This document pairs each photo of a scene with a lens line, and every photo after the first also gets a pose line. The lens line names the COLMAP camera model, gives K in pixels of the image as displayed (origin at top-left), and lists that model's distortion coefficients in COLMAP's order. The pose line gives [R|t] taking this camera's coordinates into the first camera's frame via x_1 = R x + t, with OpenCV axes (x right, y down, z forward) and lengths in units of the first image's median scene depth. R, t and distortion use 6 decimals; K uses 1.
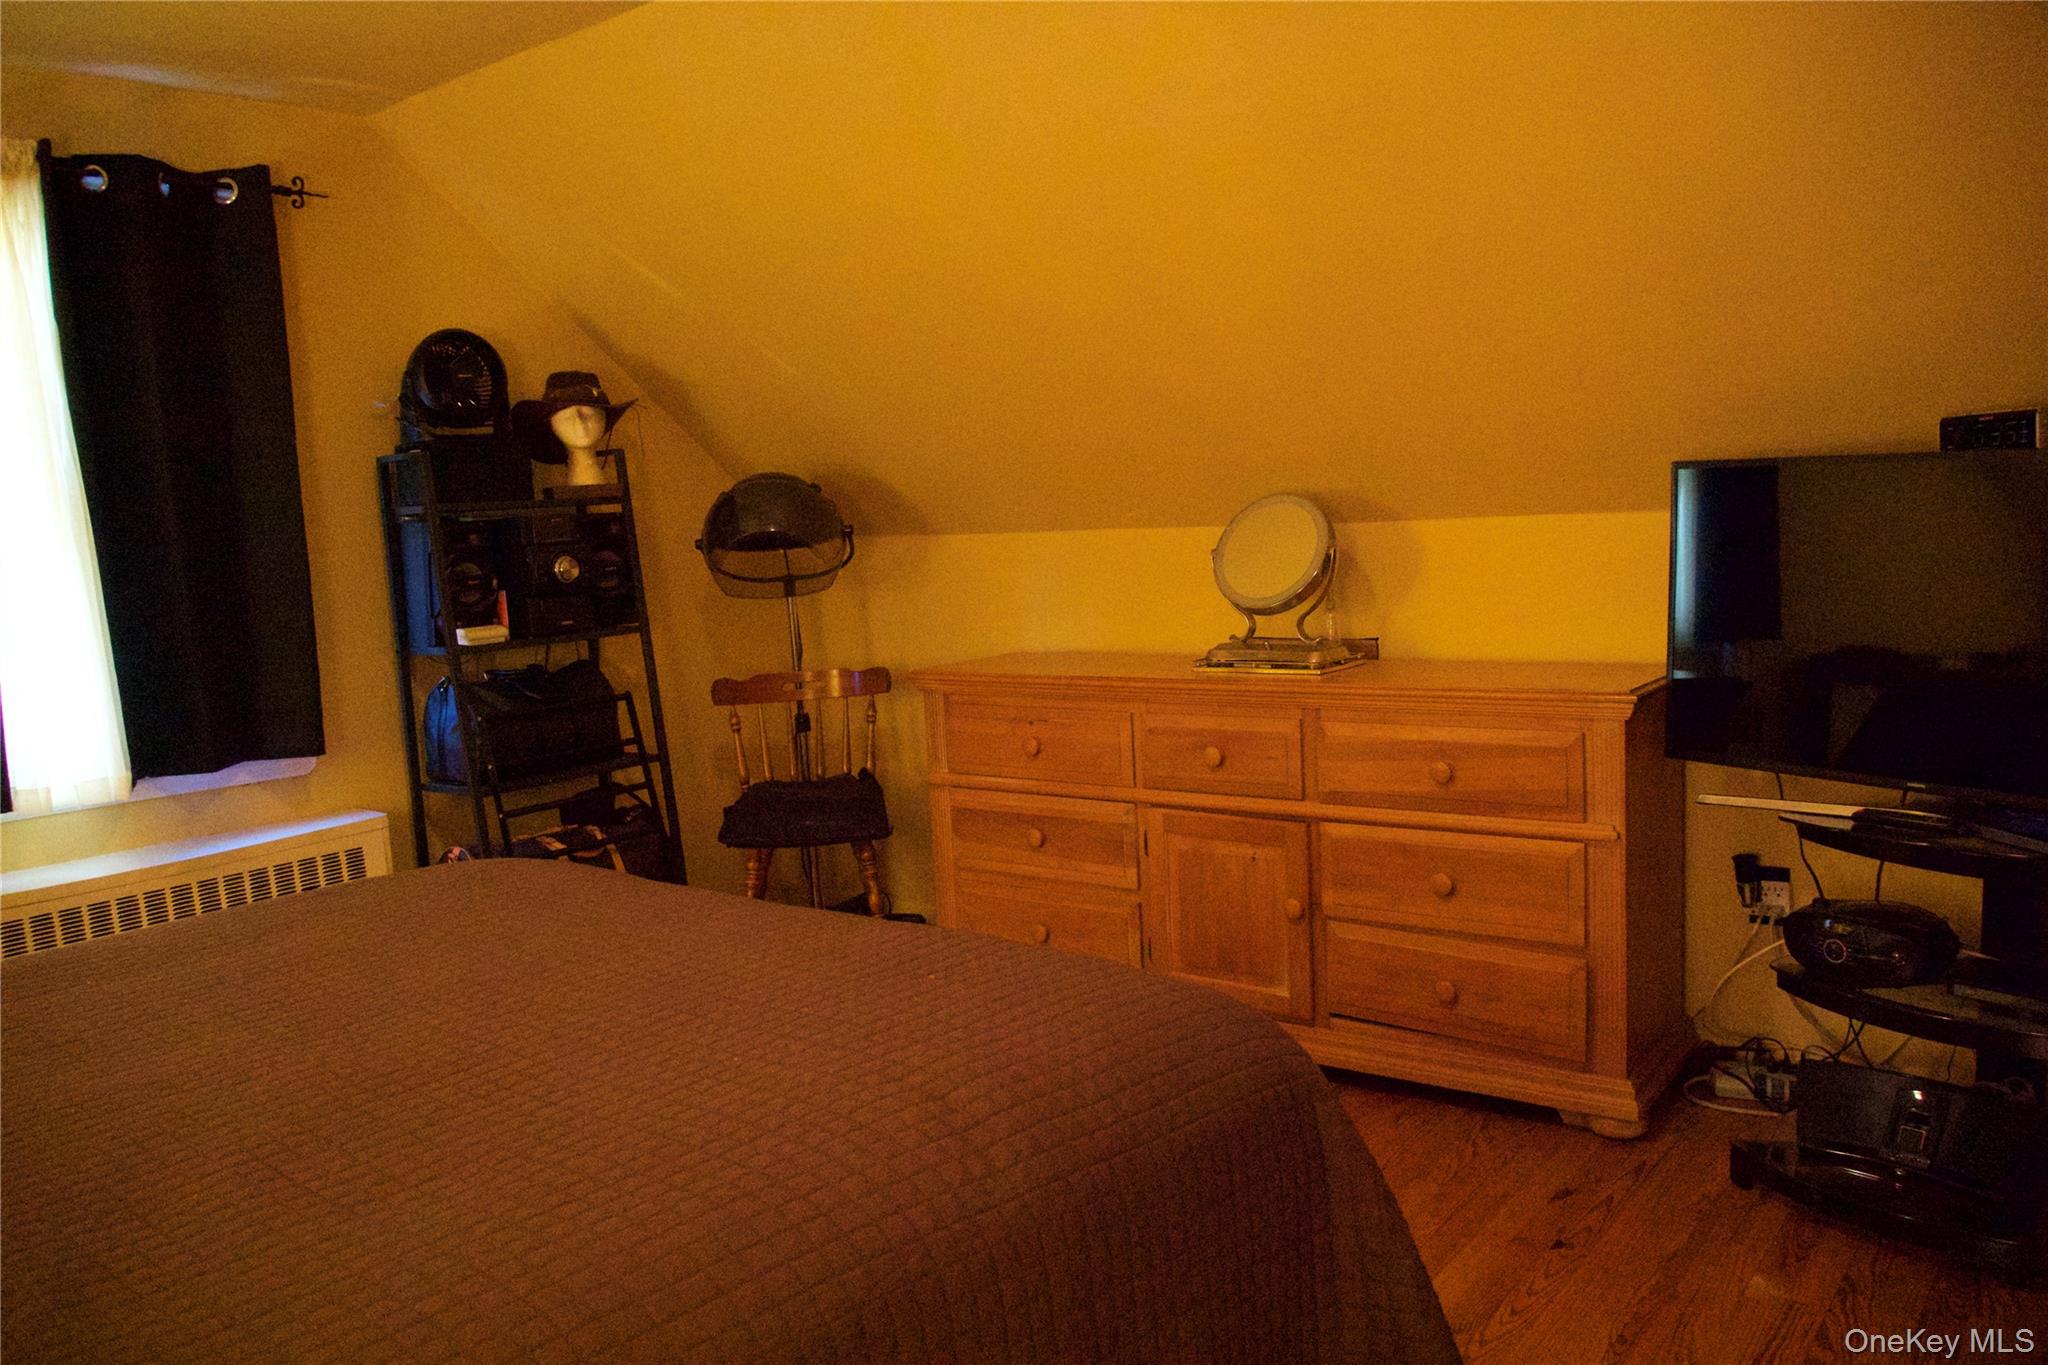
lens RADIAL K [[1557.0, 0, 1033.9], [0, 1557.0, 683.1], [0, 0, 1]] dist [-0.030386, -0.034279]
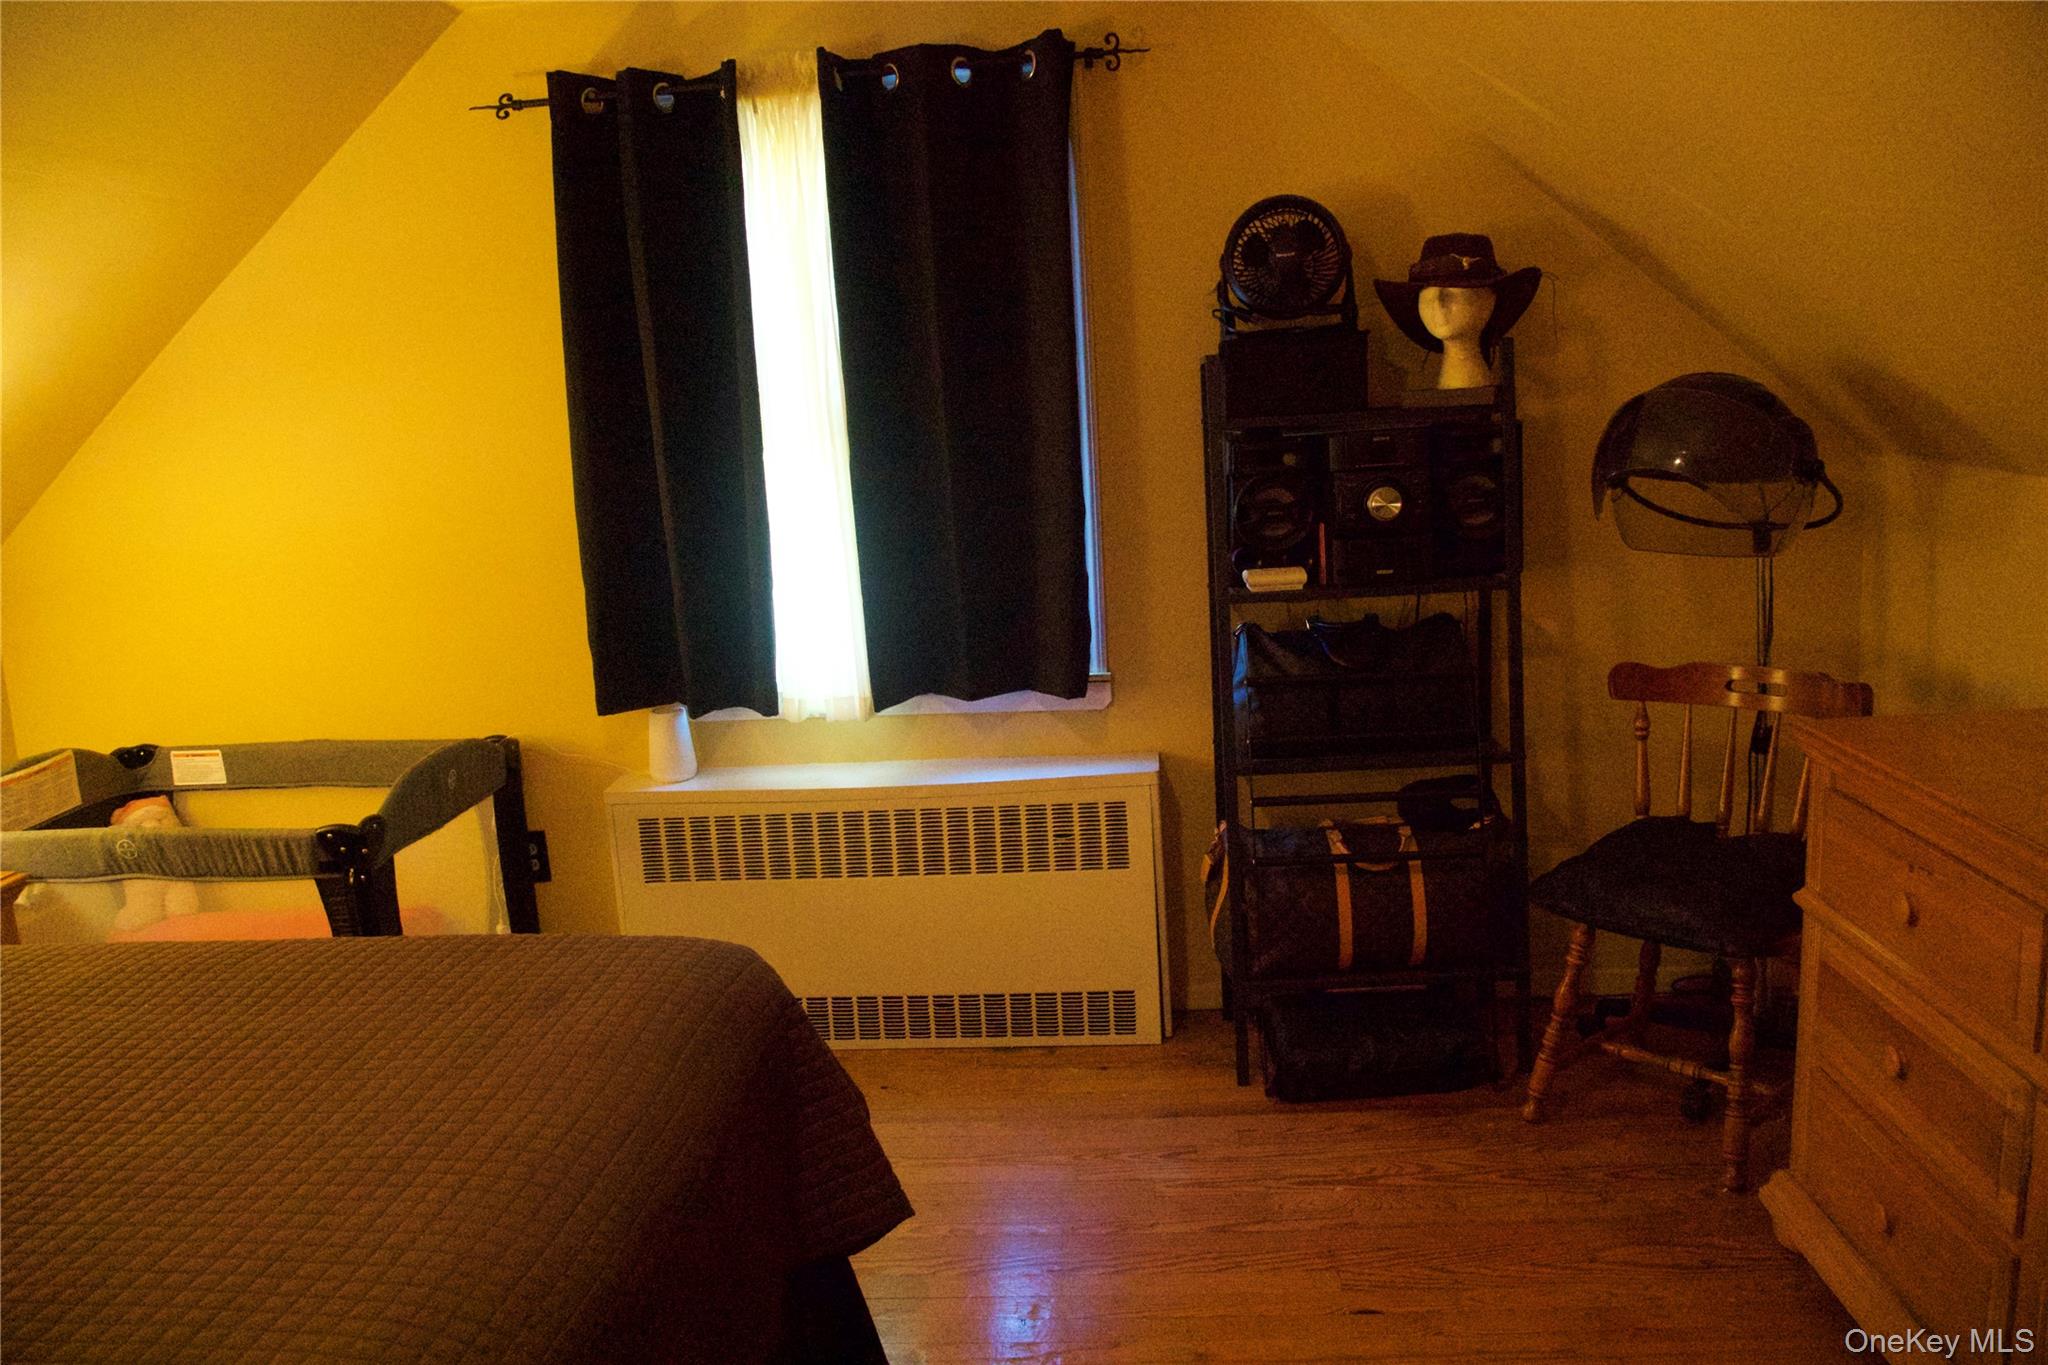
lens RADIAL K [[1557.0, 0, 1019.9], [0, 1557.0, 679.1], [0, 0, 1]] dist [-0.030386, -0.034279]
pose [[0.577129, 0.173177, -0.798080, 0.229125], [-0.068328, 0.984070, 0.164124, -0.103582], [0.813789, -0.040190, 0.579769, 0.406691]]
